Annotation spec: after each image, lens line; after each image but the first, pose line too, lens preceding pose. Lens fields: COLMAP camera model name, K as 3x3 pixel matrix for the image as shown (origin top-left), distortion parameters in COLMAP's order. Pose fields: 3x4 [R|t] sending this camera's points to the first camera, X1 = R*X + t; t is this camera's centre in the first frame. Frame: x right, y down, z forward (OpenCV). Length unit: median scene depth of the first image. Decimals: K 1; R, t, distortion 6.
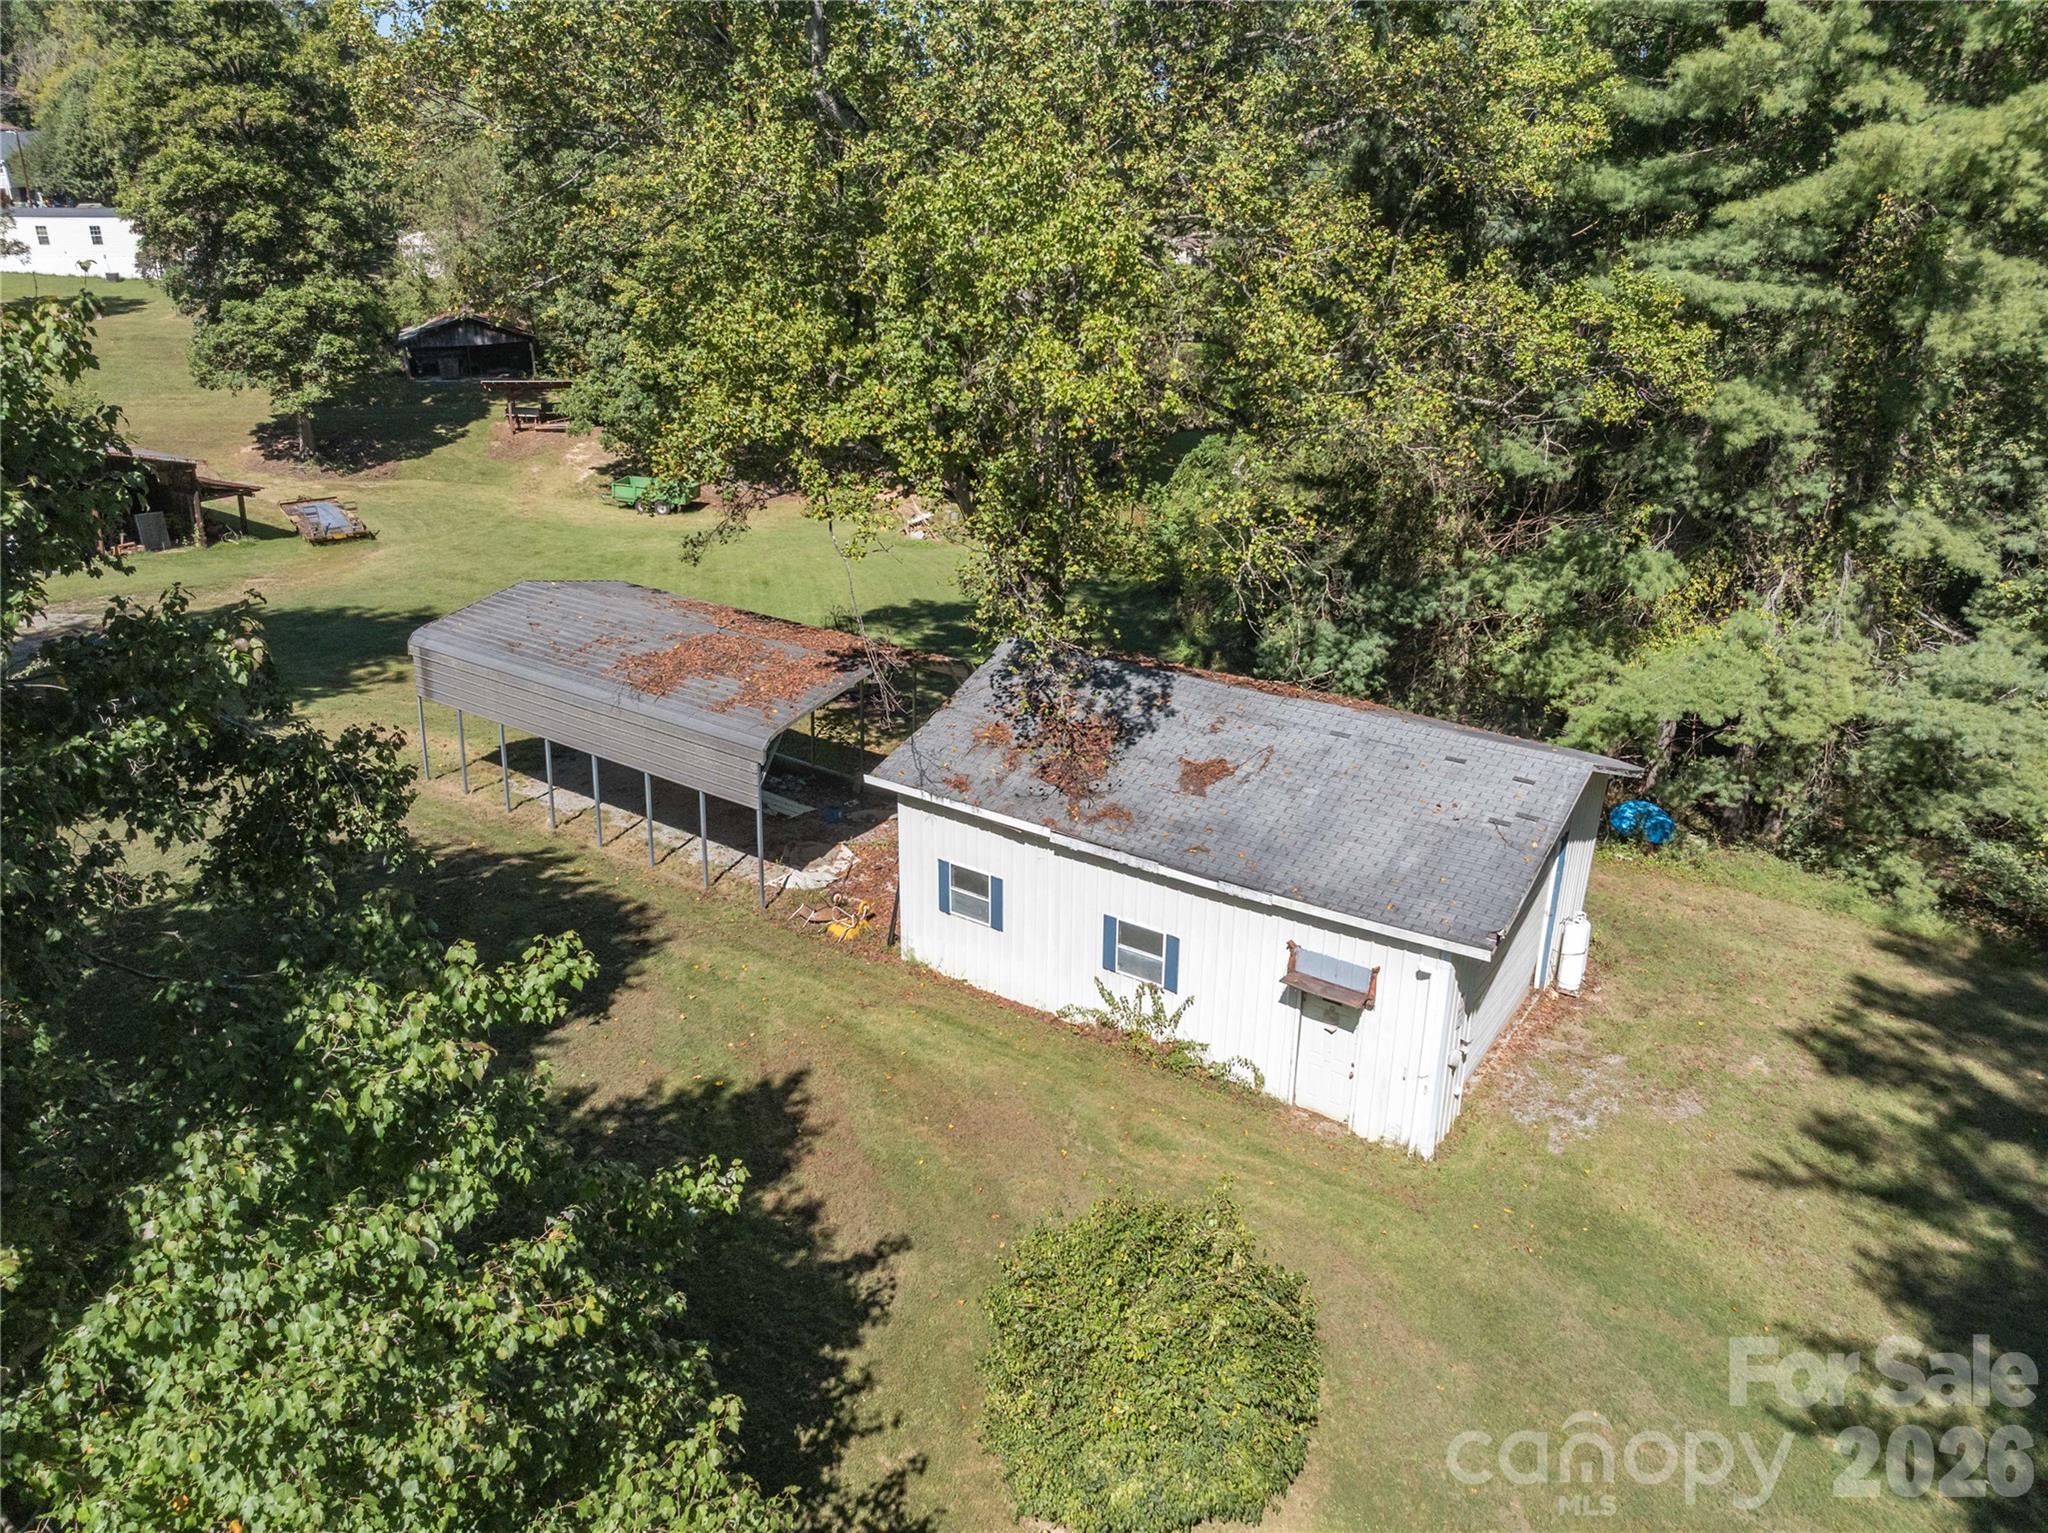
lens RADIAL K [[1453.3, 0, 1018.4], [0, 1453.3, 769.0], [0, 0, 1]] dist [-0.006295, -0.007385]
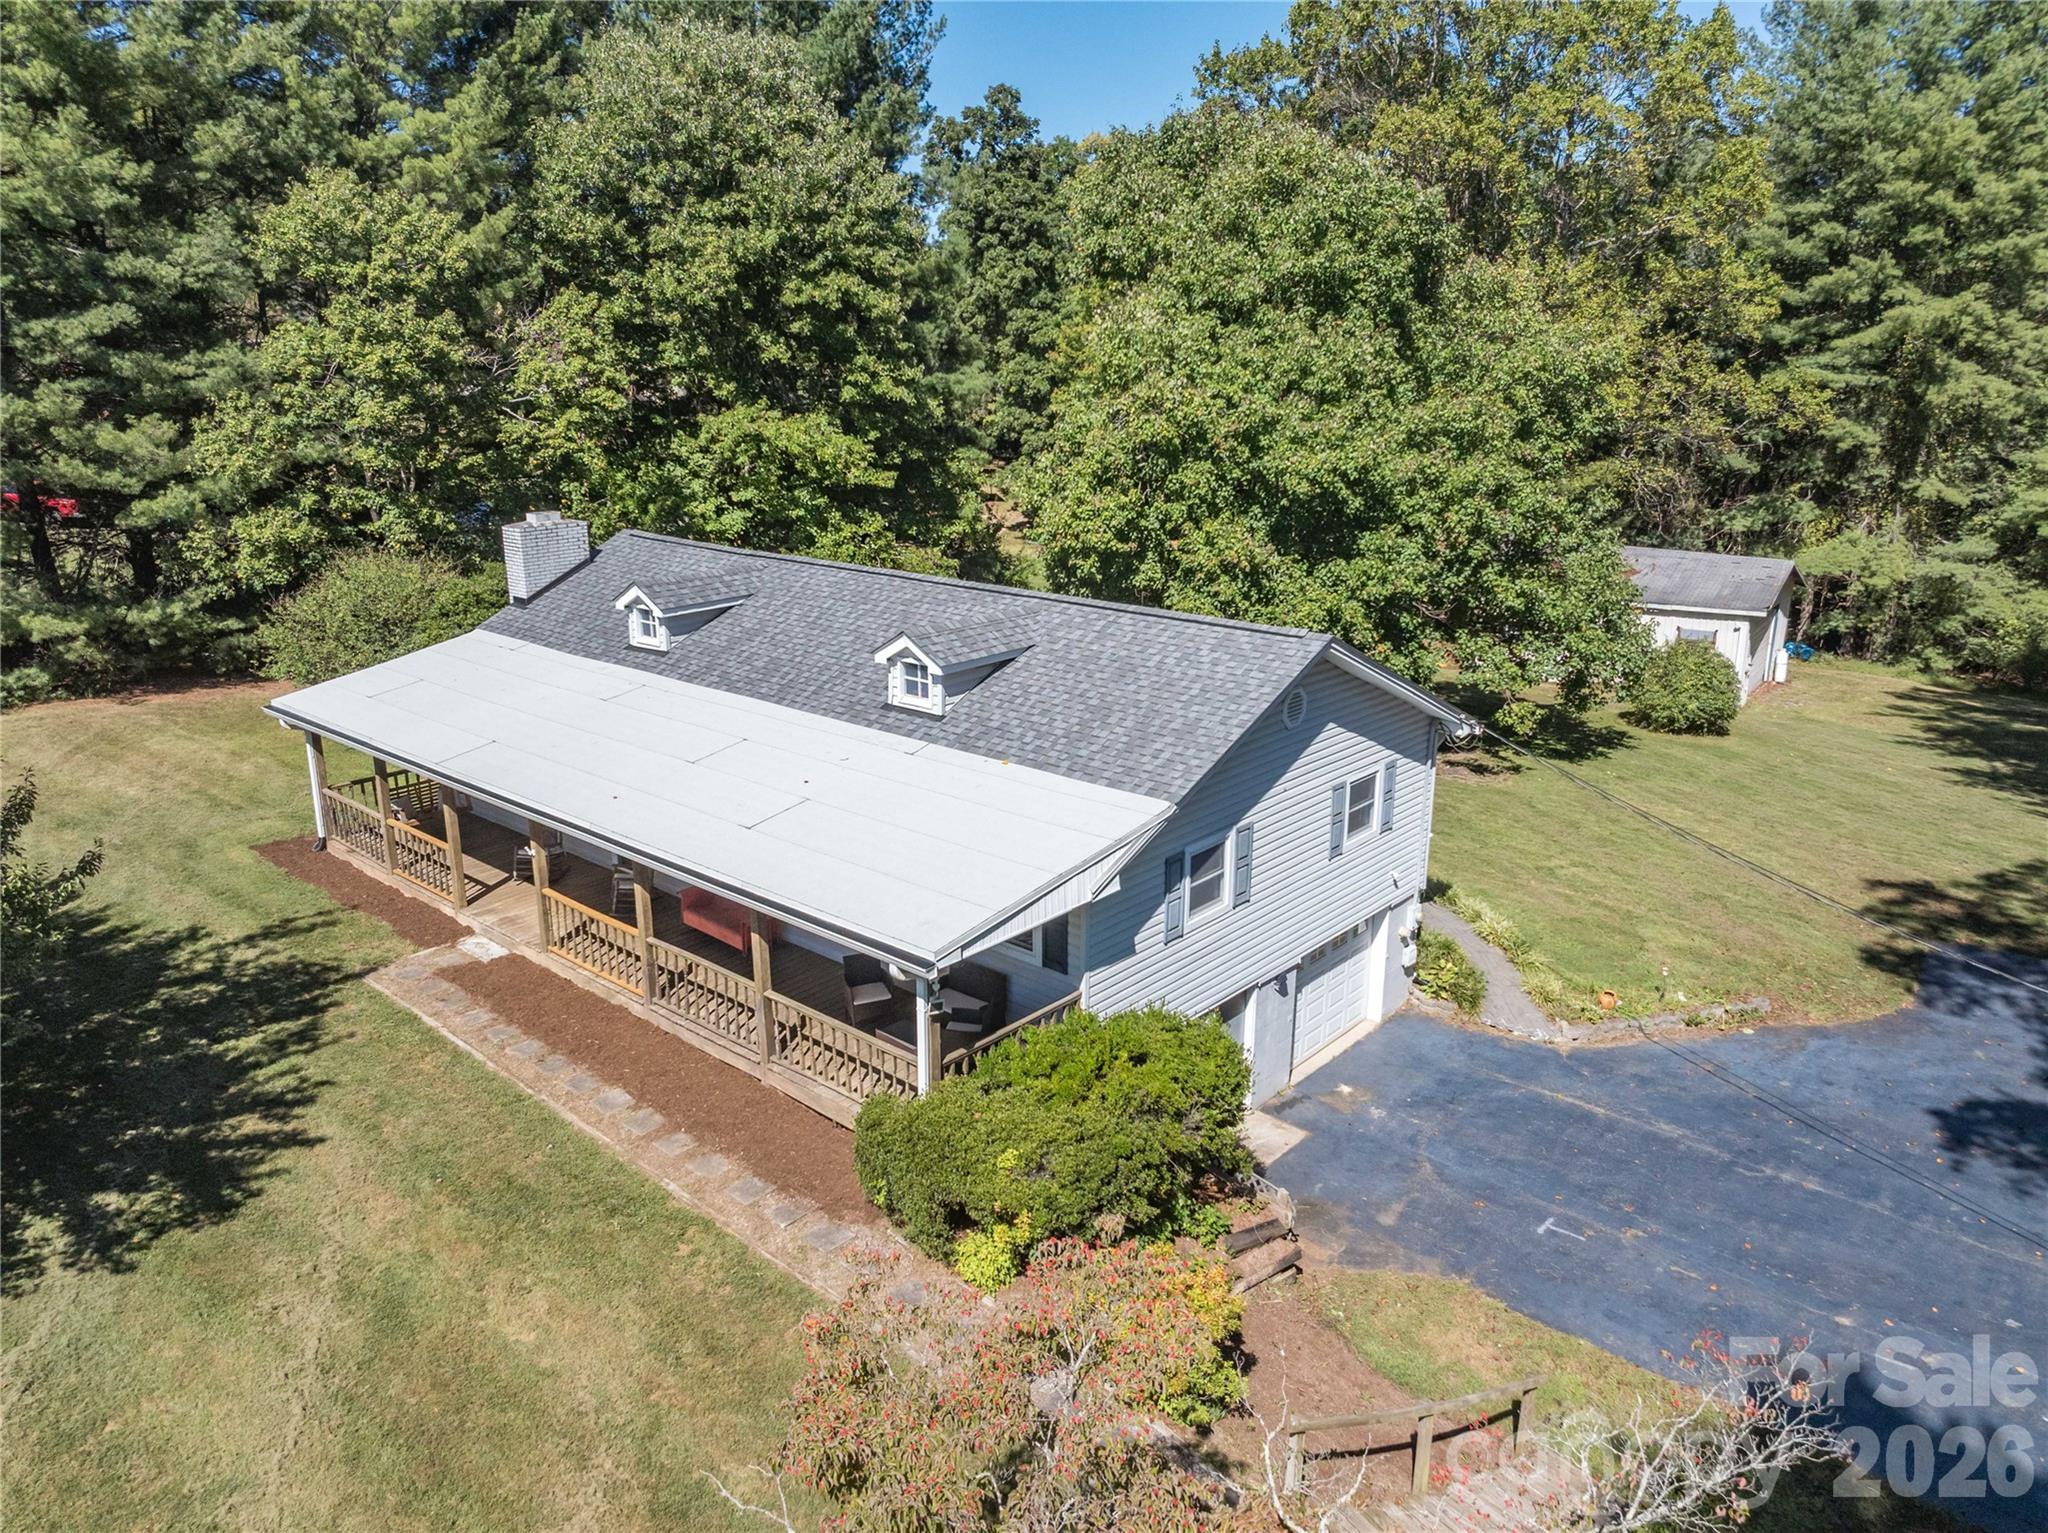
lens RADIAL K [[1453.3, 0, 1028.8], [0, 1453.3, 763.5], [0, 0, 1]] dist [-0.006295, -0.007385]
pose [[0.999434, 0.001757, -0.033581, -0.644536], [-0.004811, 0.995833, -0.091072, 0.447411], [0.033281, 0.091182, 0.995278, -1.147538]]
